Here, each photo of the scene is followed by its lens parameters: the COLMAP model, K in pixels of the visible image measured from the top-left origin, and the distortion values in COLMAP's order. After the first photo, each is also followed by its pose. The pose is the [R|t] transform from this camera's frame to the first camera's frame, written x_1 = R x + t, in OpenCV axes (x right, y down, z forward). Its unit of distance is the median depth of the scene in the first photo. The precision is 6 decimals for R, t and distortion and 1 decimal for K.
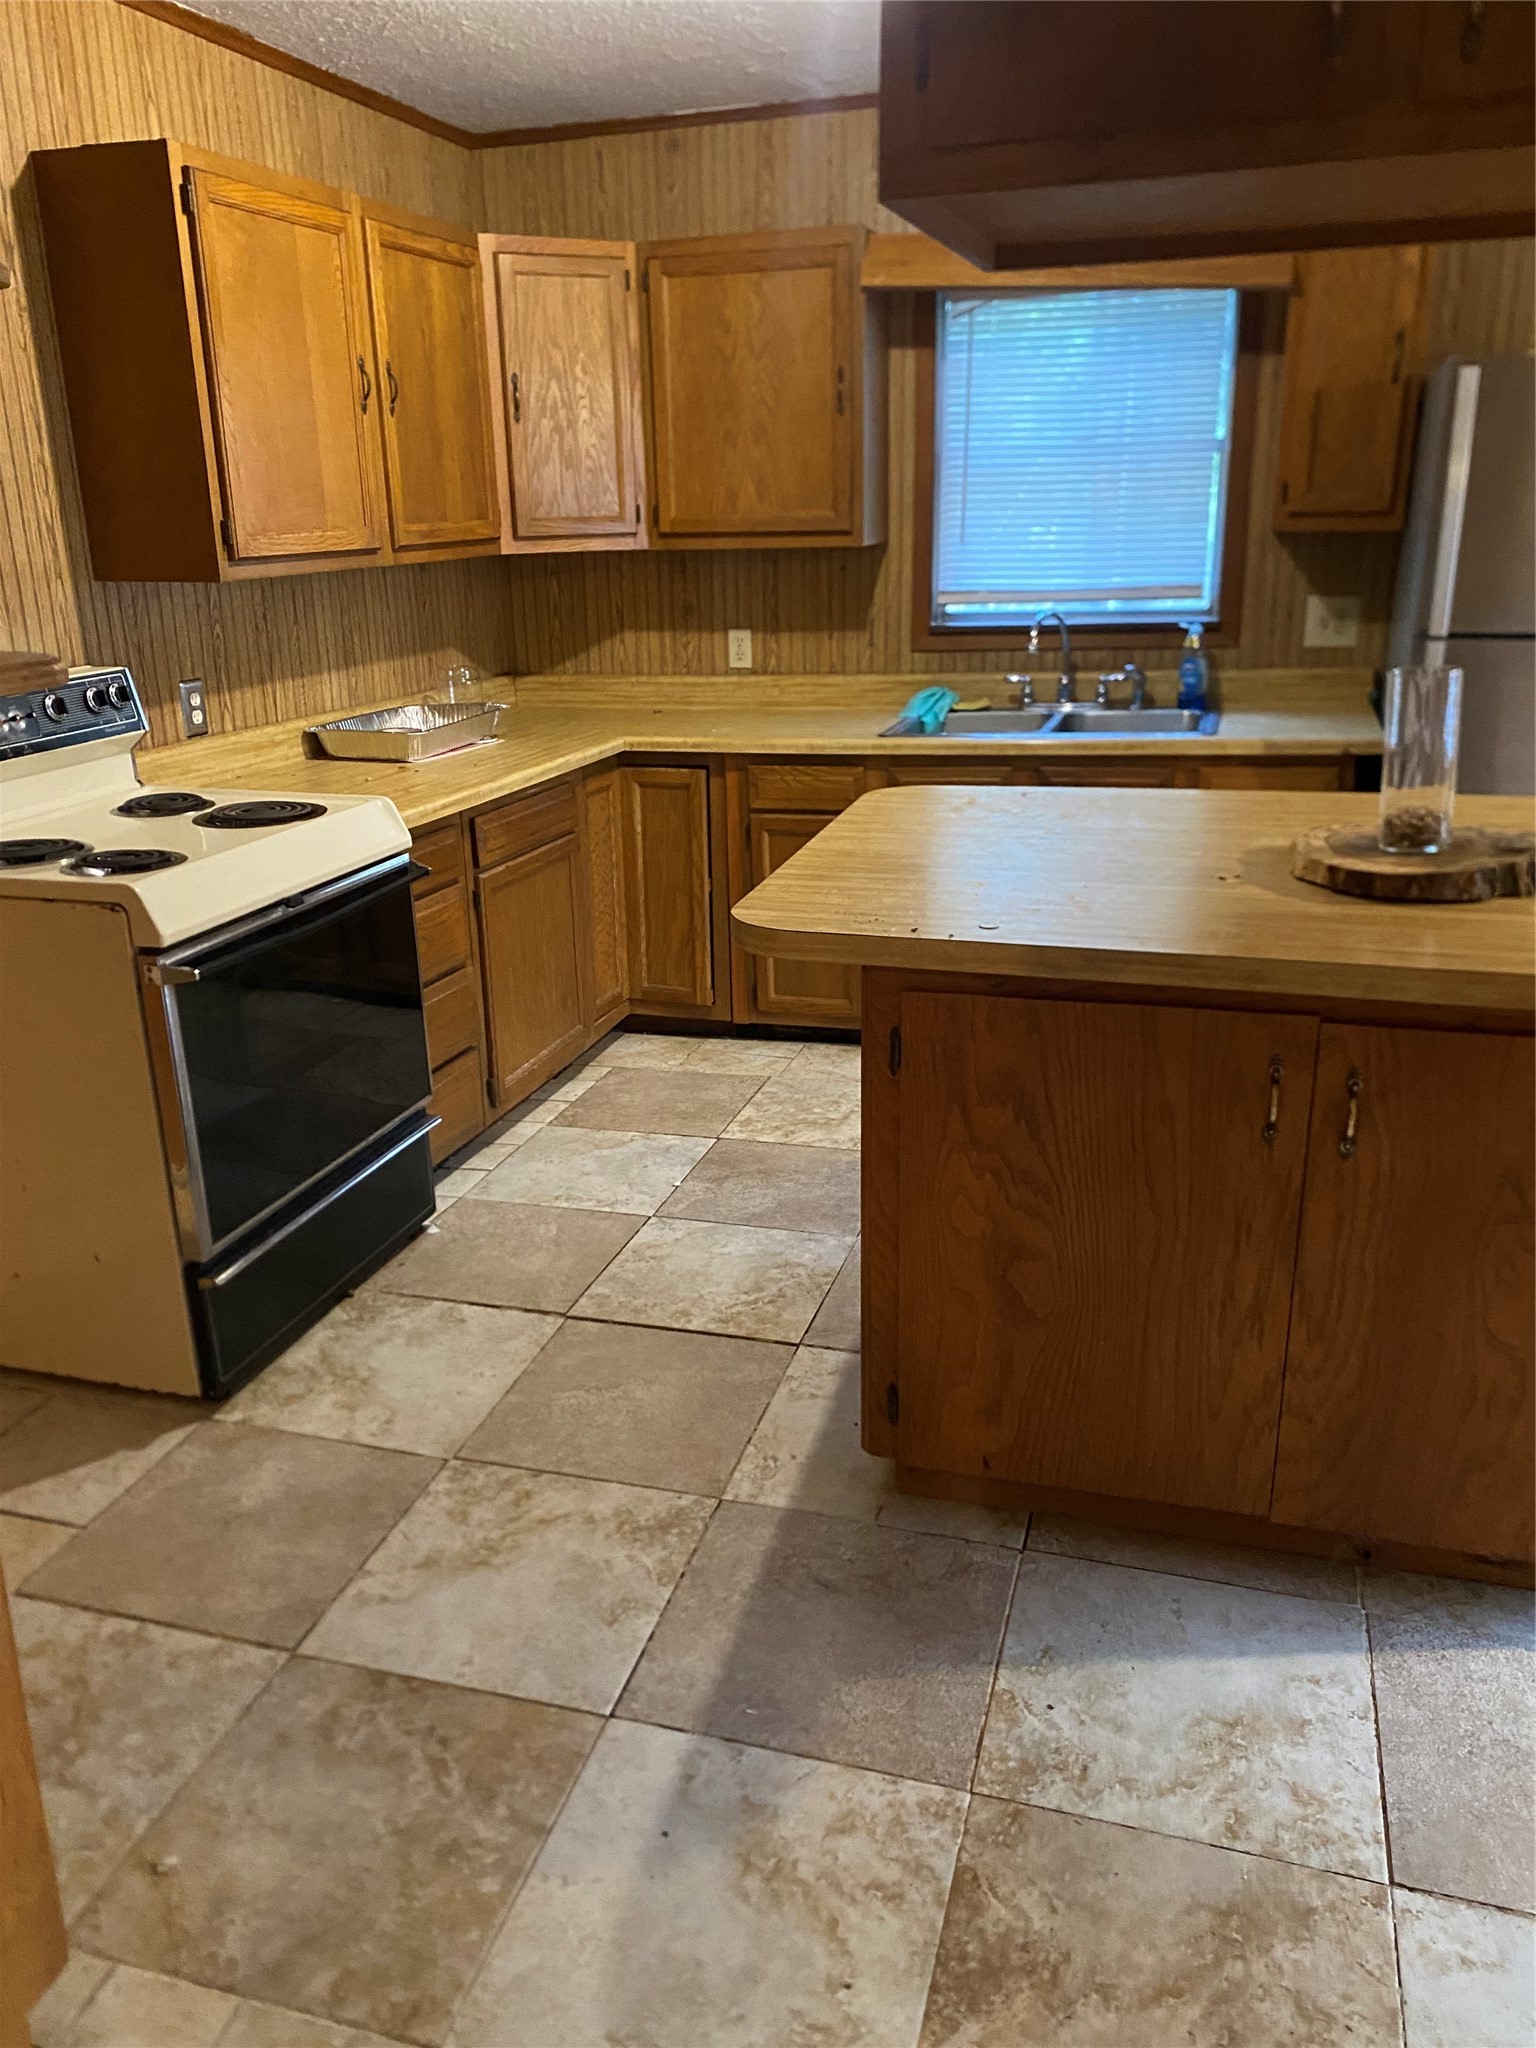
lens RADIAL K [[1554.8, 0, 762.9], [0, 1554.8, 1033.6], [0, 0, 1]] dist [0.005417, -0.008019]
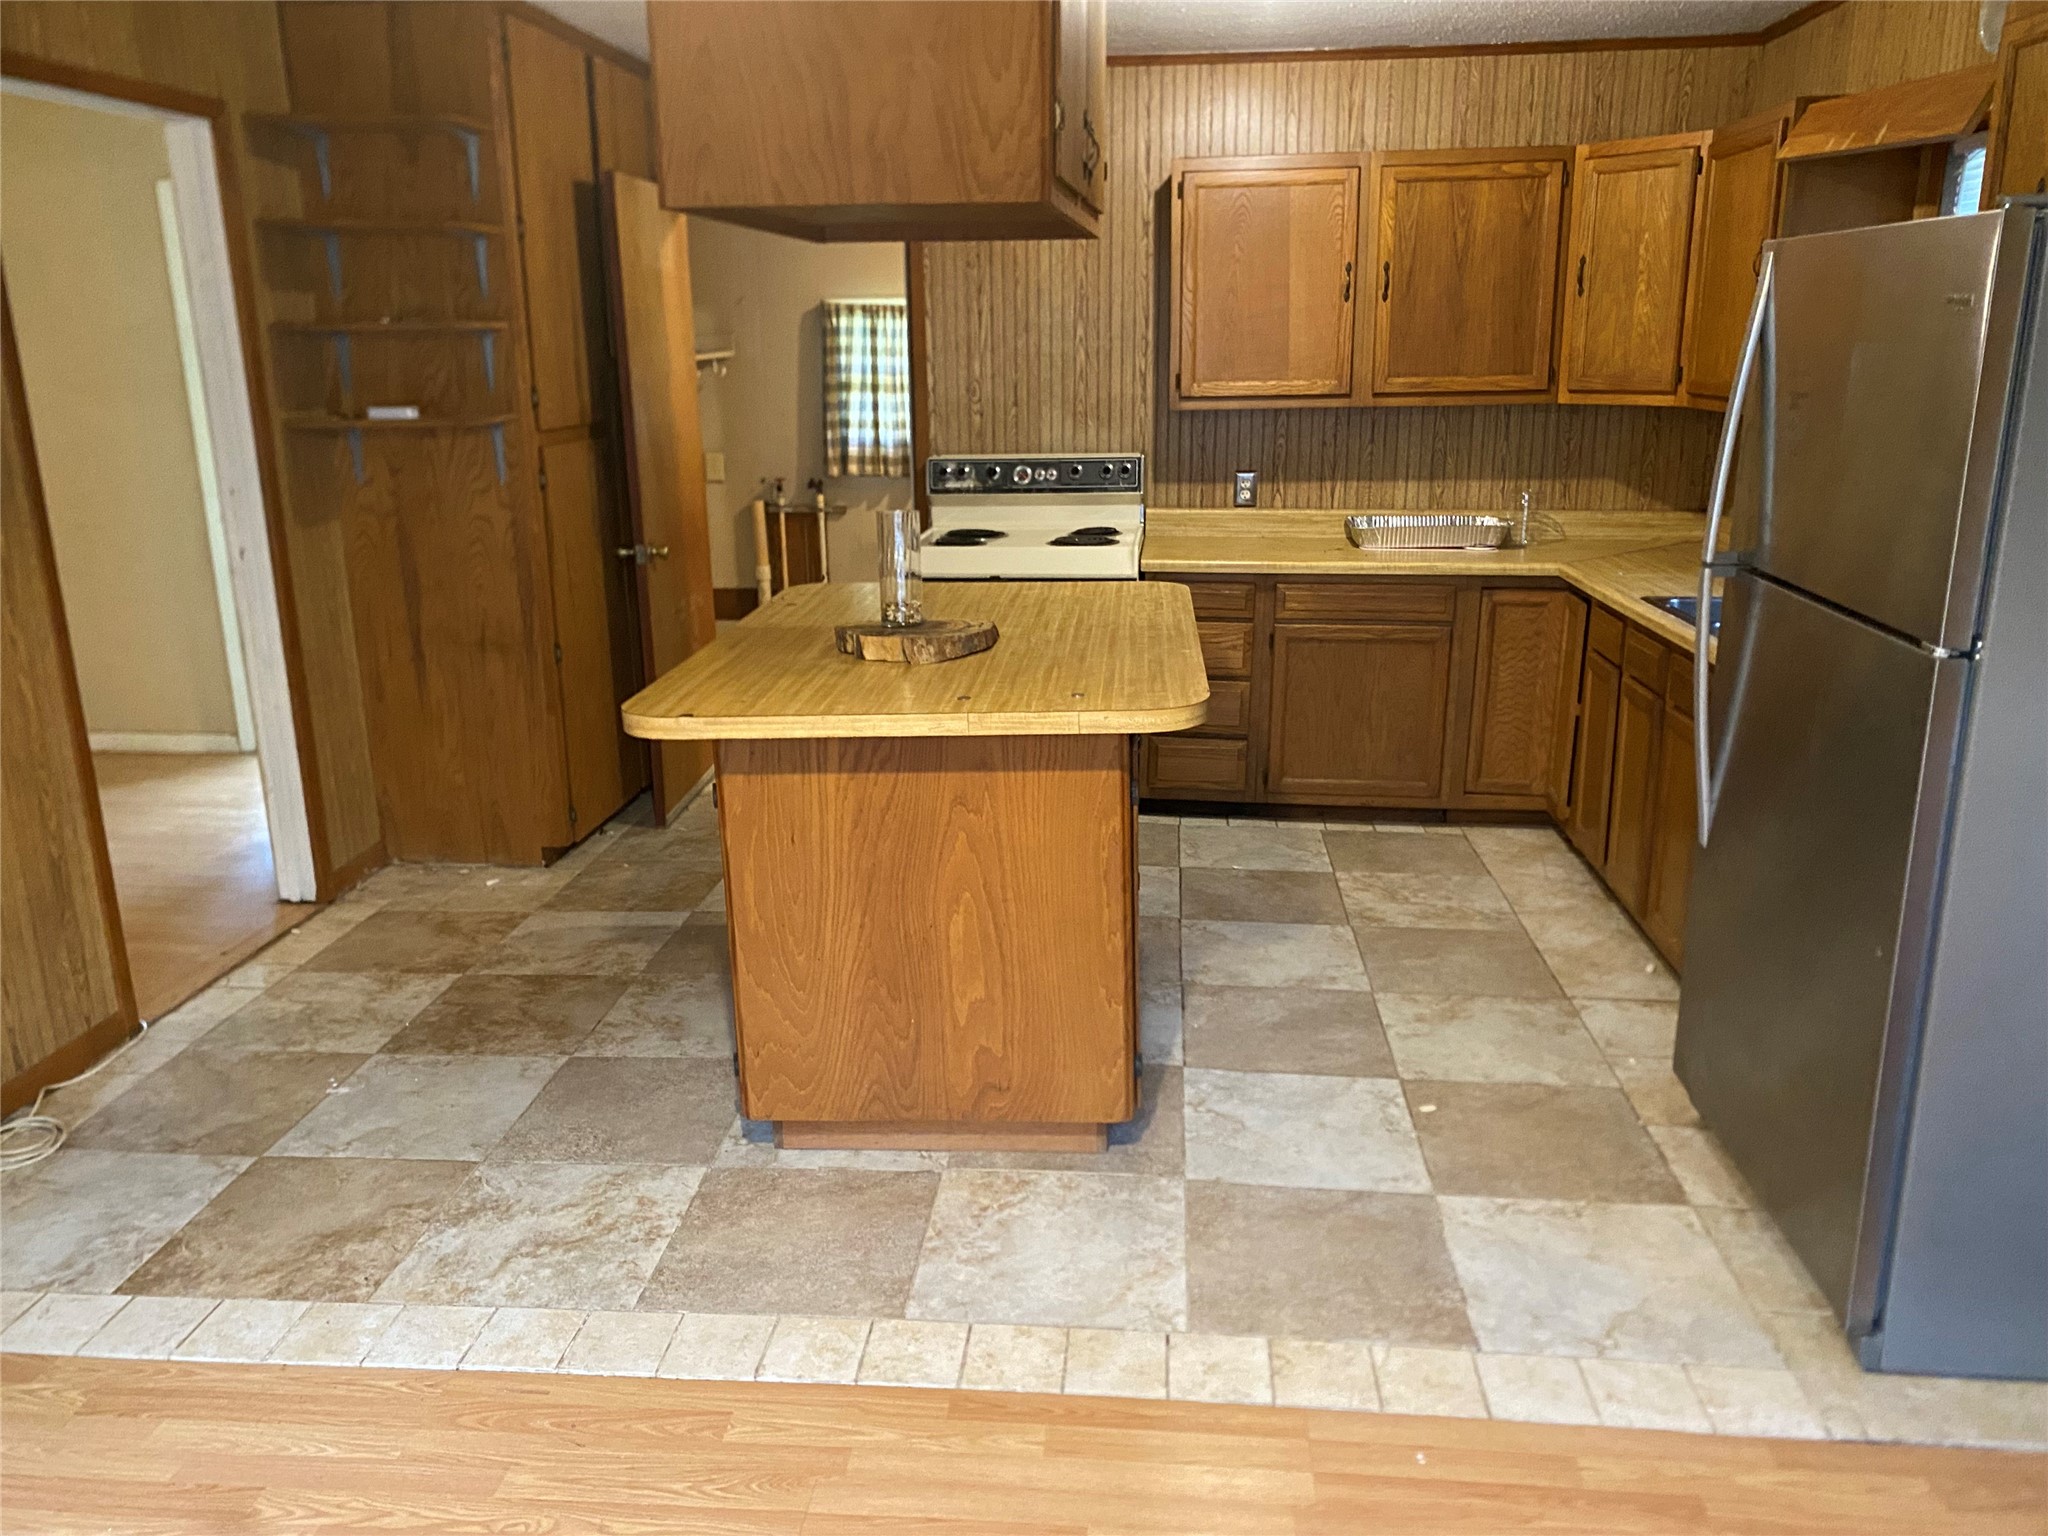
lens RADIAL K [[1554.8, 0, 1018.9], [0, 1554.8, 759.8], [0, 0, 1]] dist [0.005417, -0.008019]
pose [[0.200484, 0.270860, -0.941510, 1.105618], [-0.309514, 0.929312, 0.201443, -0.194502], [0.929520, 0.251025, 0.270147, 0.422248]]
